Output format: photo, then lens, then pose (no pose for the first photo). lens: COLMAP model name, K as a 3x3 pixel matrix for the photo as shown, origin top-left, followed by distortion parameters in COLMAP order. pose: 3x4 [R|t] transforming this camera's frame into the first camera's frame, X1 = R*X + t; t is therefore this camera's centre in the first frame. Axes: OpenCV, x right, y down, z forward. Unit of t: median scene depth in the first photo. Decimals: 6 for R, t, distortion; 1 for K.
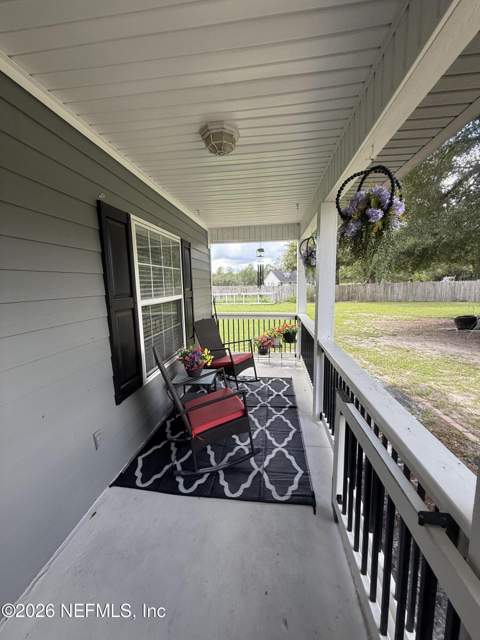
lens RADIAL K [[257.7, 0, 240.0], [0, 257.7, 320.0], [0, 0, 1]] dist [0.001583, 0.000245]
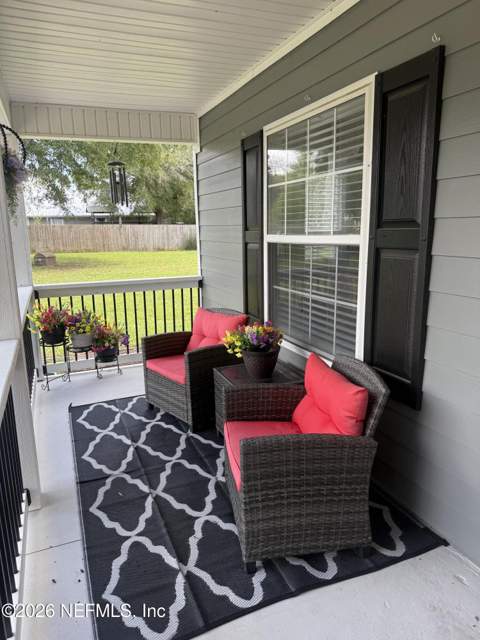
lens RADIAL K [[445.7, 0, 240.8], [0, 445.7, 321.6], [0, 0, 1]] dist [0.099246, -0.137756]
pose [[-0.865425, 0.133029, -0.483056, 0.404298], [-0.040412, 0.942435, 0.331940, -0.281237], [0.499406, 0.306790, -0.810230, 2.151478]]
